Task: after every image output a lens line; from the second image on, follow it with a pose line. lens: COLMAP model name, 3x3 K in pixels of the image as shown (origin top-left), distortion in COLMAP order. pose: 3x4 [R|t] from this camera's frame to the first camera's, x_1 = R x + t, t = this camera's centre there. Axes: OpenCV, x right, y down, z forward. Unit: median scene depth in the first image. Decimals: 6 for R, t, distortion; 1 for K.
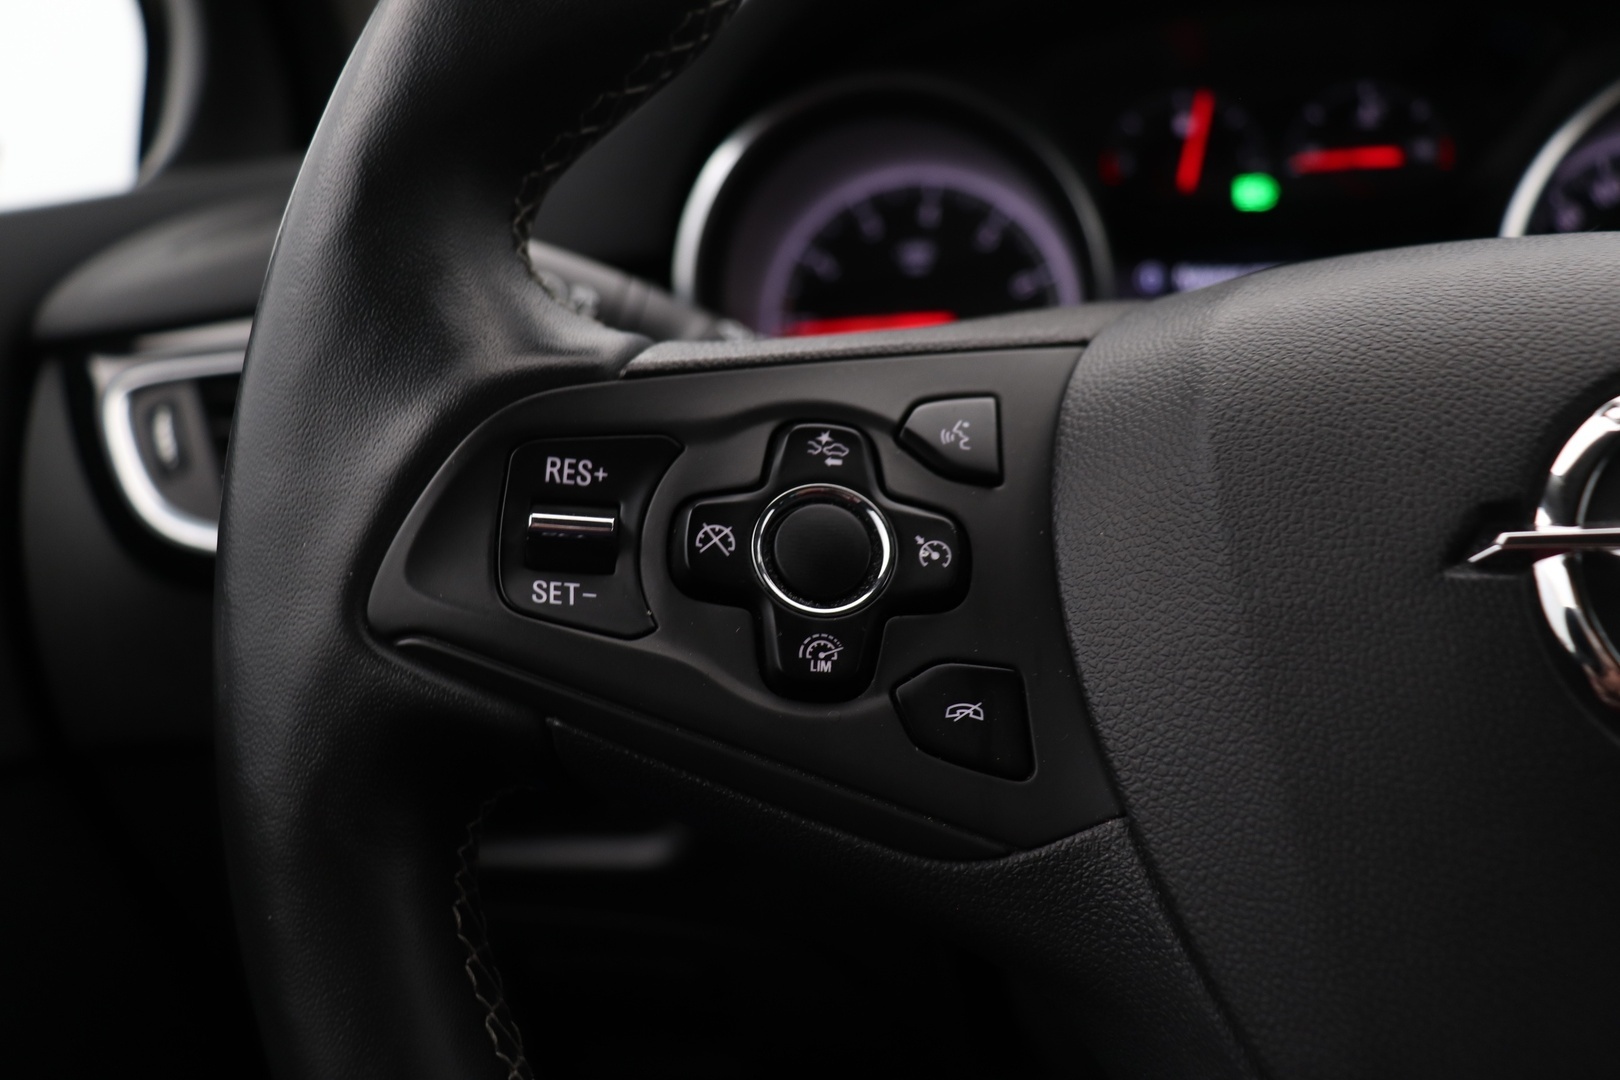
lens RADIAL K [[1515.6, 0, 810.0], [0, 1515.6, 540.0], [0, 0, 1]] dist [-0.119391, 0.014738]
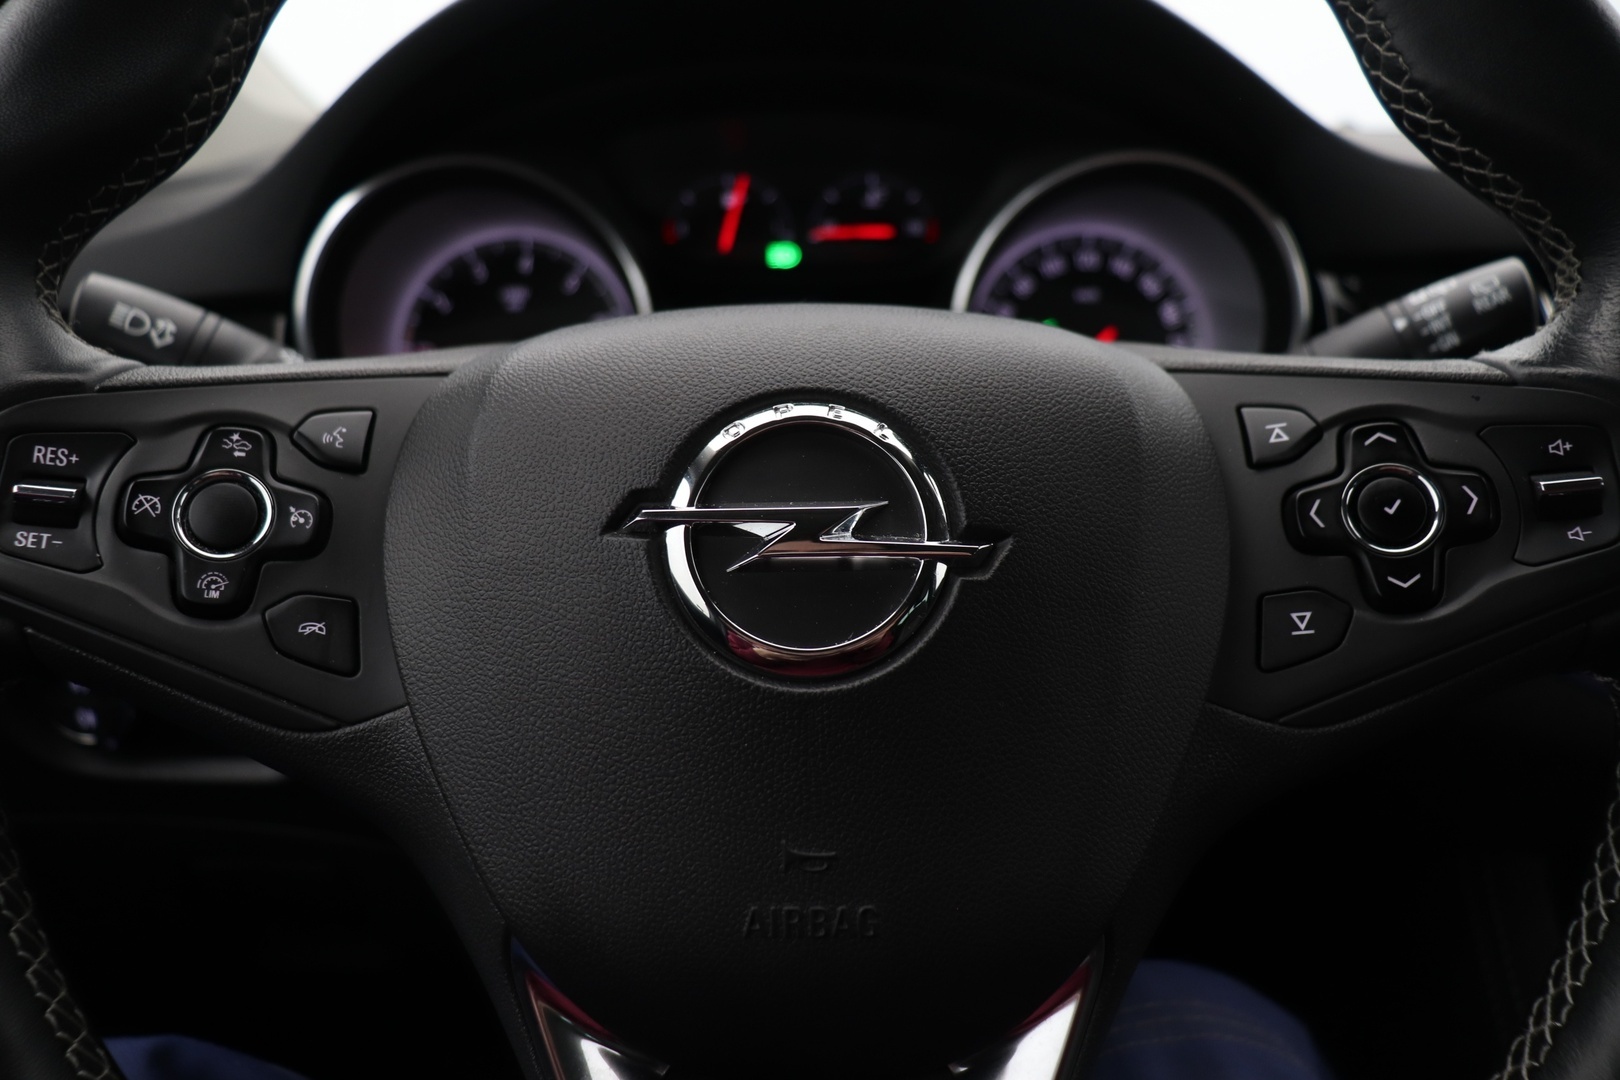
lens RADIAL K [[1379.0, 0, 810.0], [0, 1379.0, 540.0], [0, 0, 1]] dist [-0.187462, 0.177671]
pose [[0.993239, 0.022143, 0.113960, 0.419404], [-0.021948, 0.999755, -0.002969, 0.022348], [-0.113998, 0.000448, 0.993481, -0.326901]]
